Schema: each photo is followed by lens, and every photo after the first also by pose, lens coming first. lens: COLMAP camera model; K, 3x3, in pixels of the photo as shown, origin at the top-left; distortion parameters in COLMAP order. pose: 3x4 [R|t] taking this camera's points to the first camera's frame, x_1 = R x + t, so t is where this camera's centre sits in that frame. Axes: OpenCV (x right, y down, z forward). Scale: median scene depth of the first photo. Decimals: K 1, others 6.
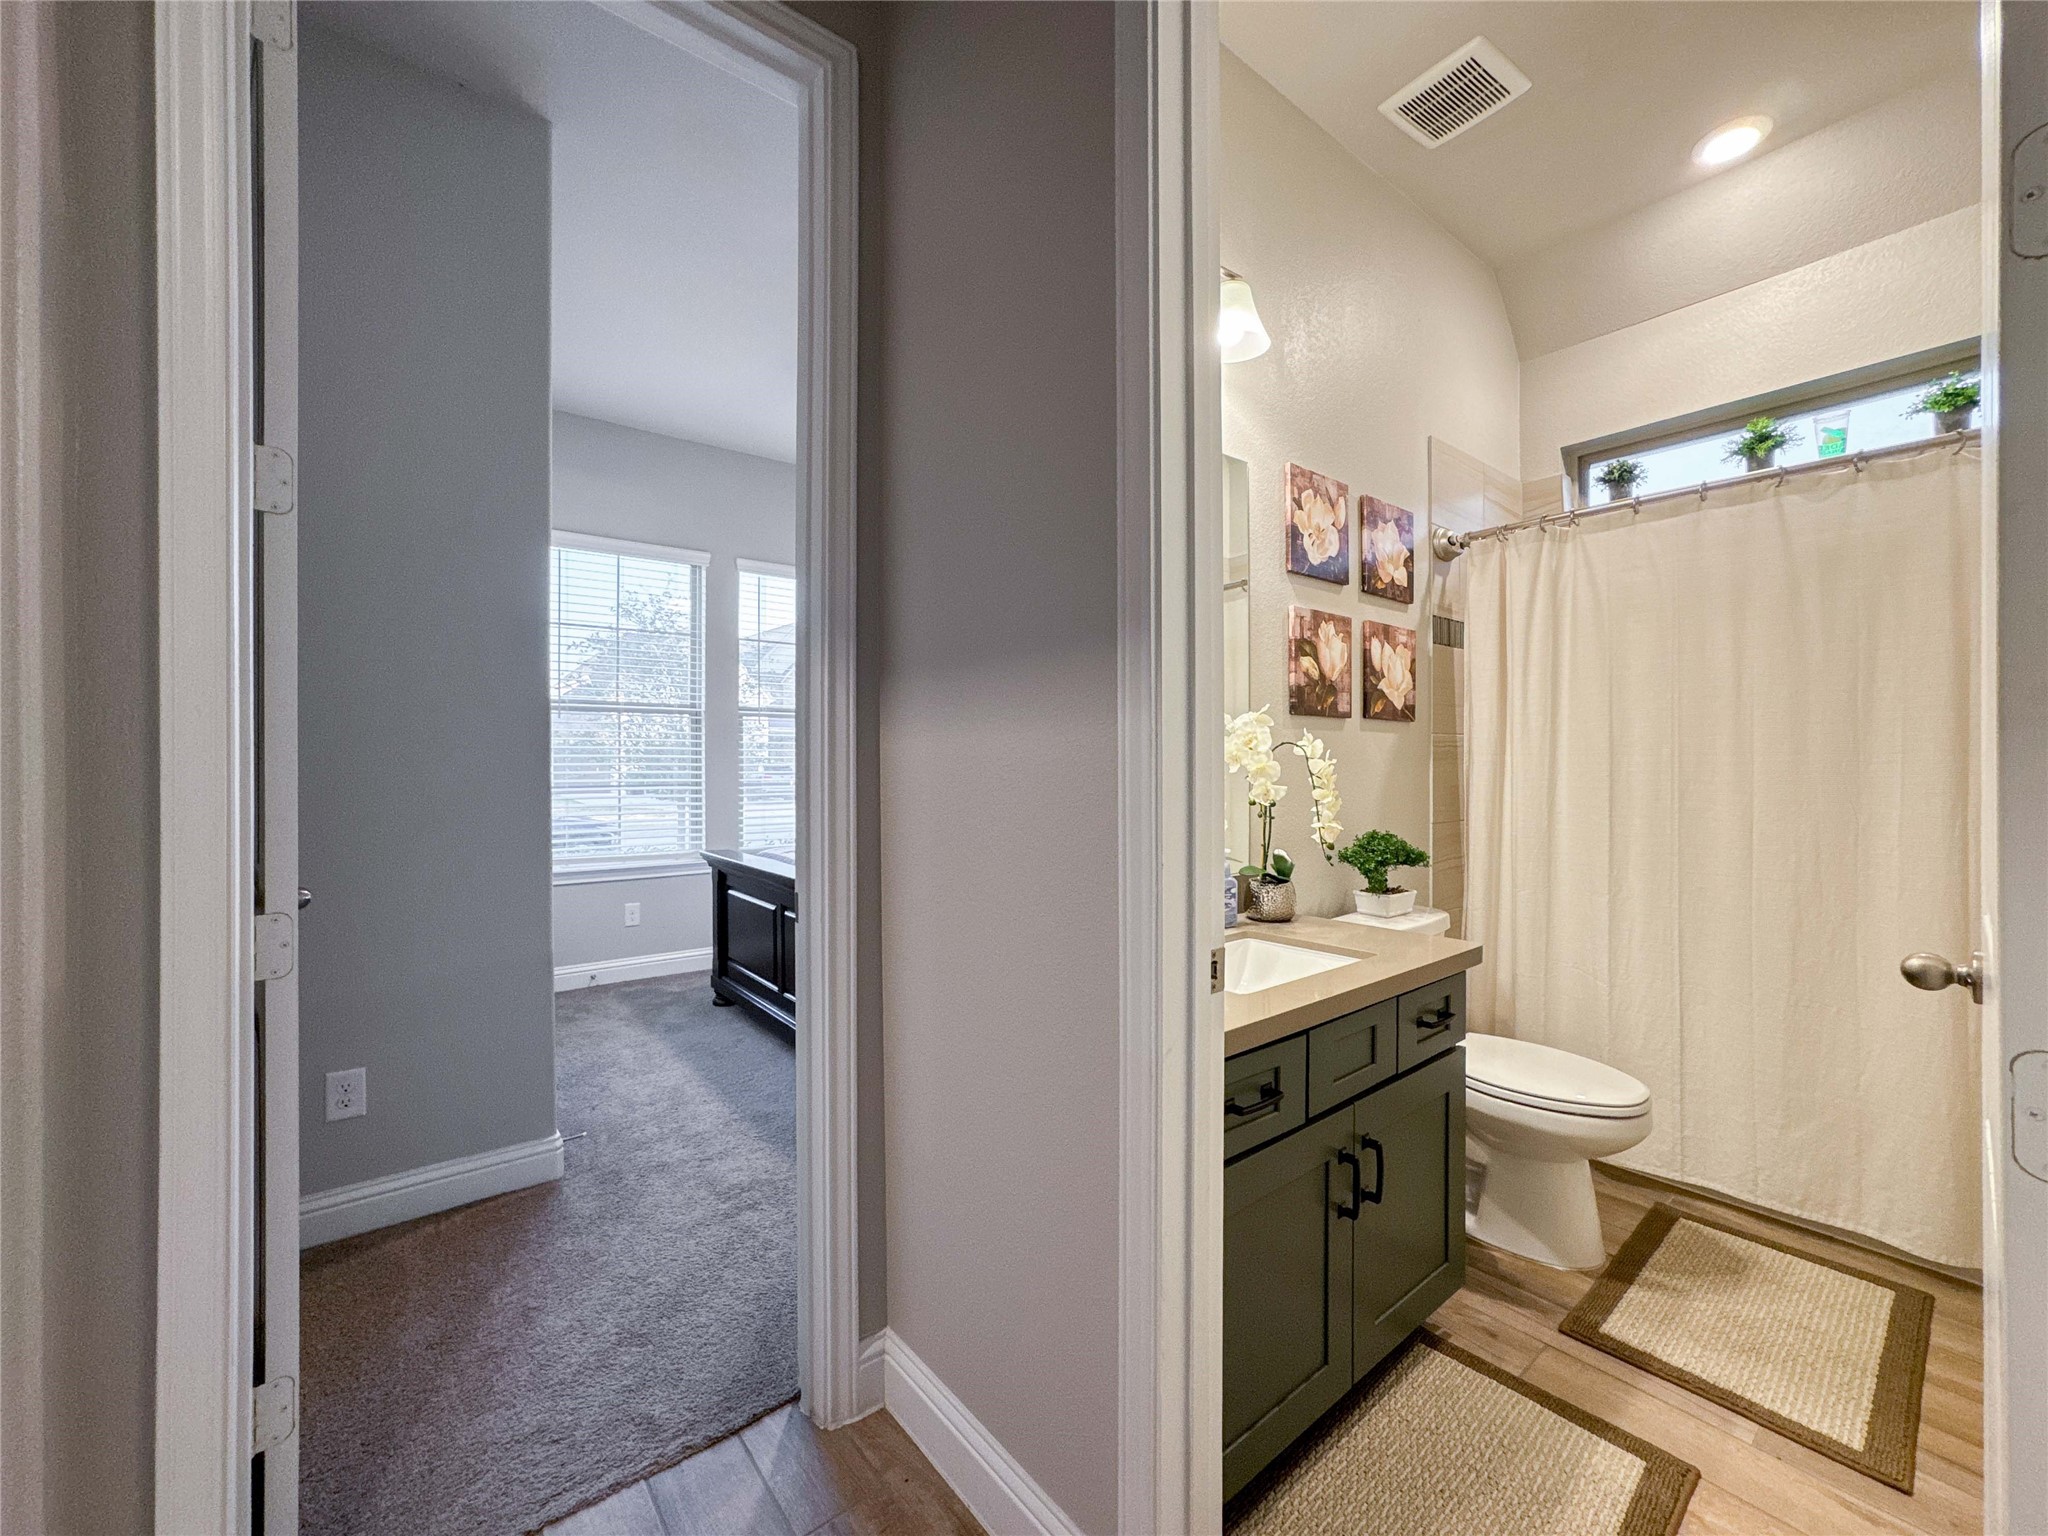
lens RADIAL K [[835.0, 0, 1014.2], [0, 835.0, 762.6], [0, 0, 1]] dist [-0.027901, 0.012478]
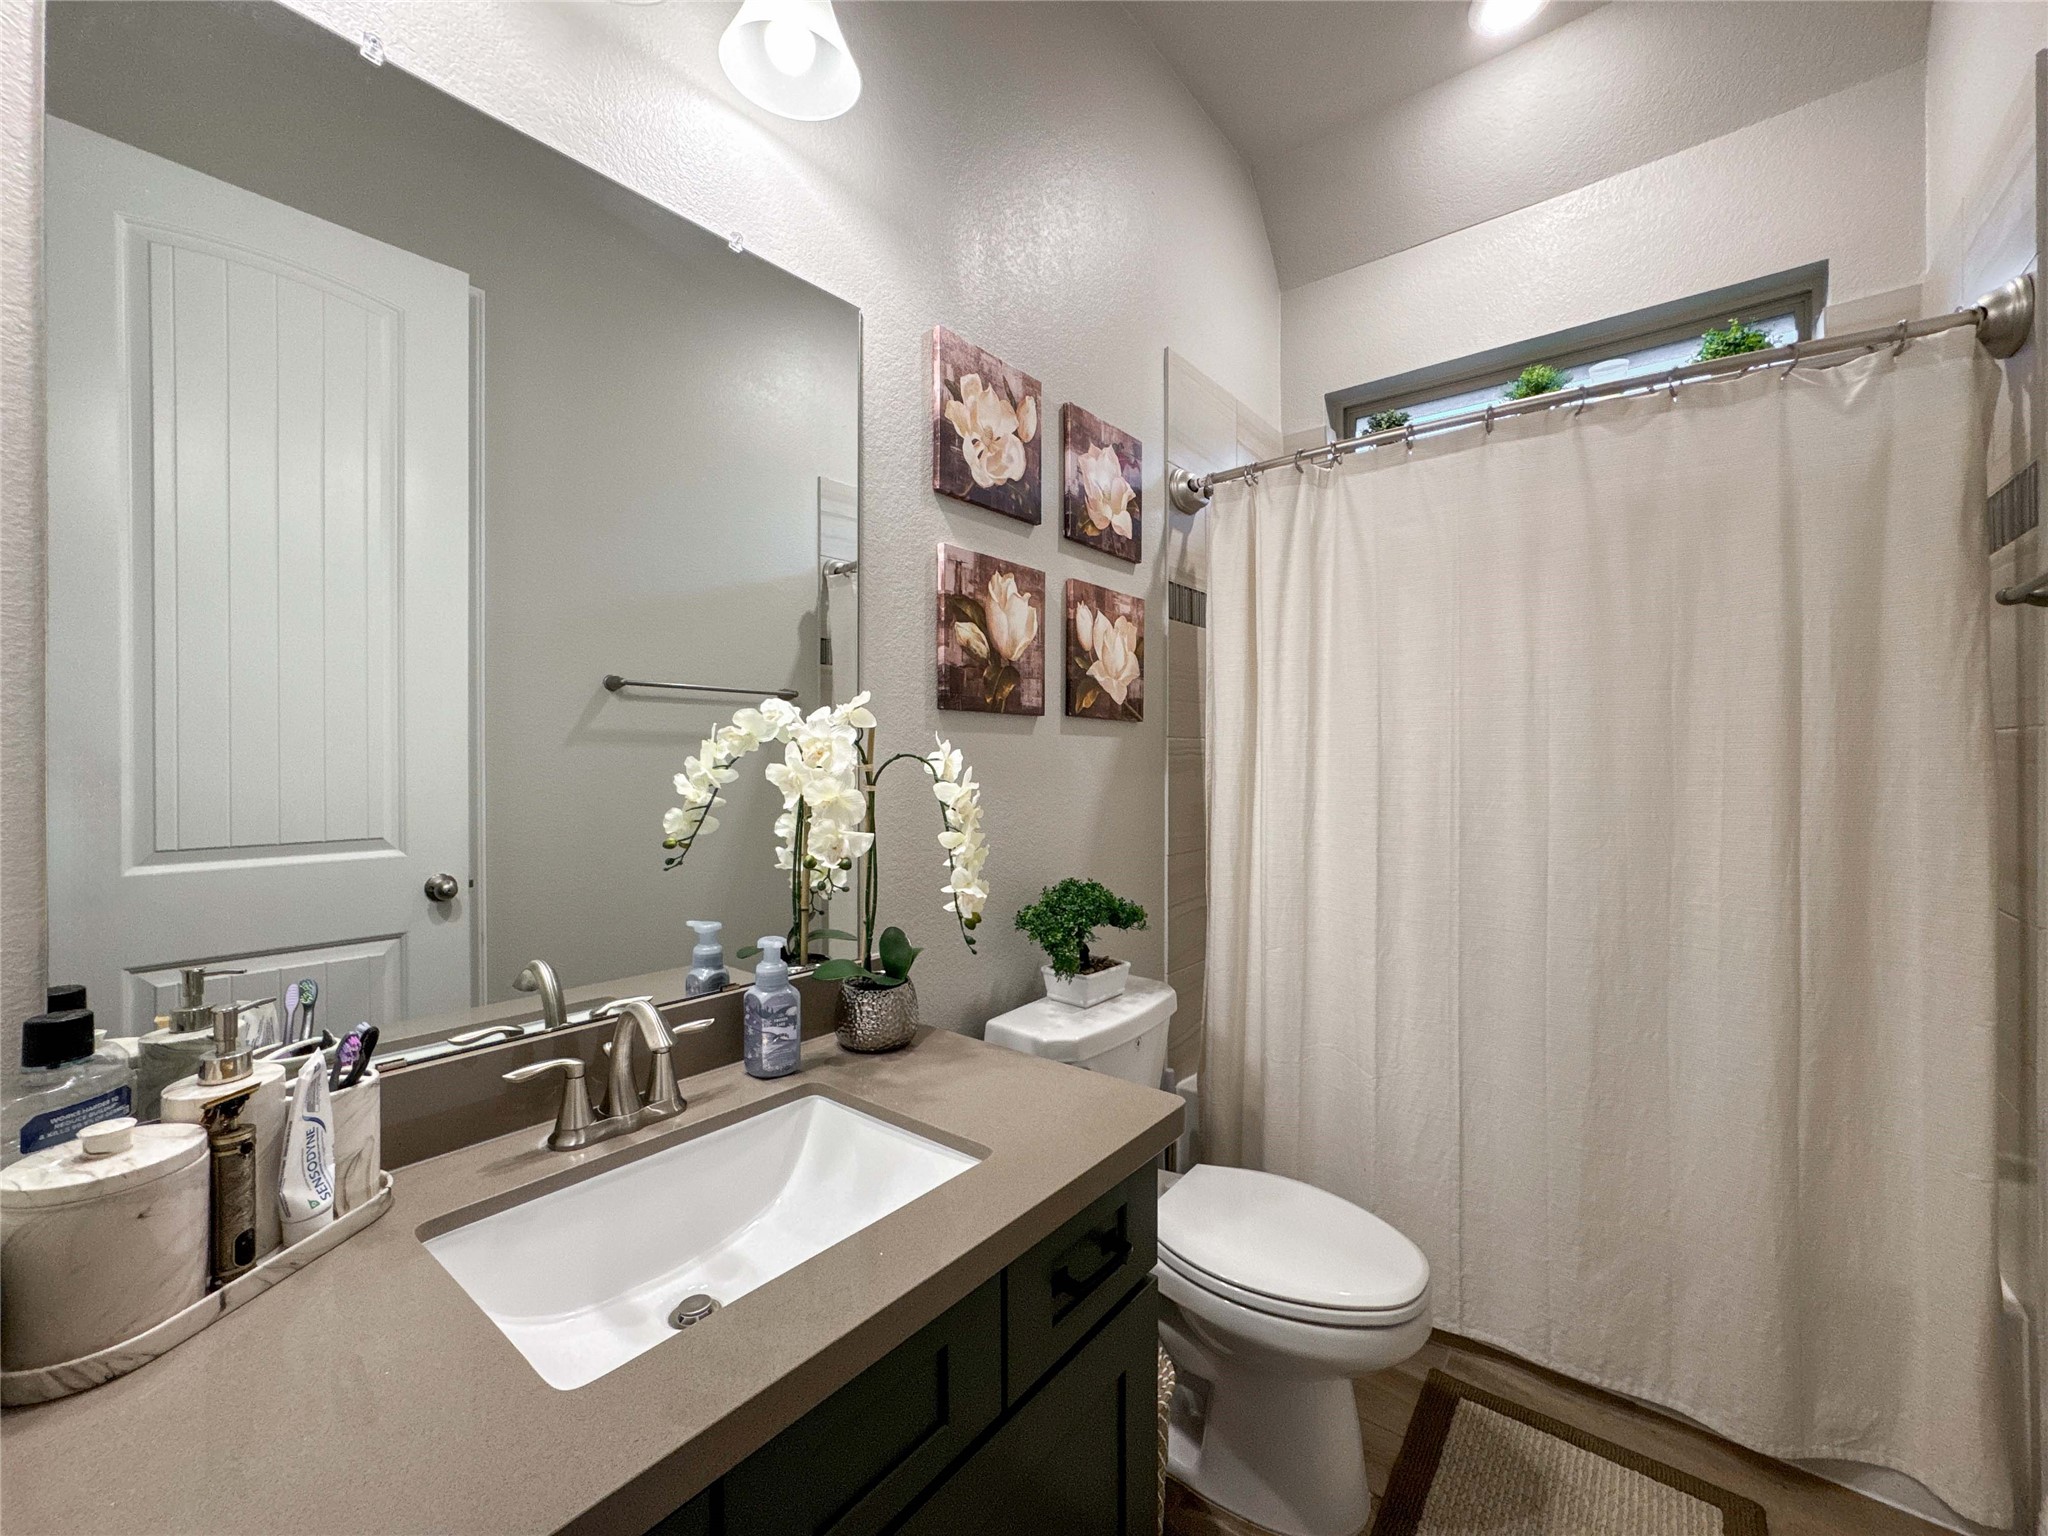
lens RADIAL K [[835.0, 0, 1005.7], [0, 835.0, 757.0], [0, 0, 1]] dist [-0.027901, 0.012478]
pose [[0.979255, 0.001765, 0.202625, 0.238589], [-0.001775, 0.999998, -0.000135, -0.019542], [-0.202625, -0.000228, 0.979256, 0.330669]]
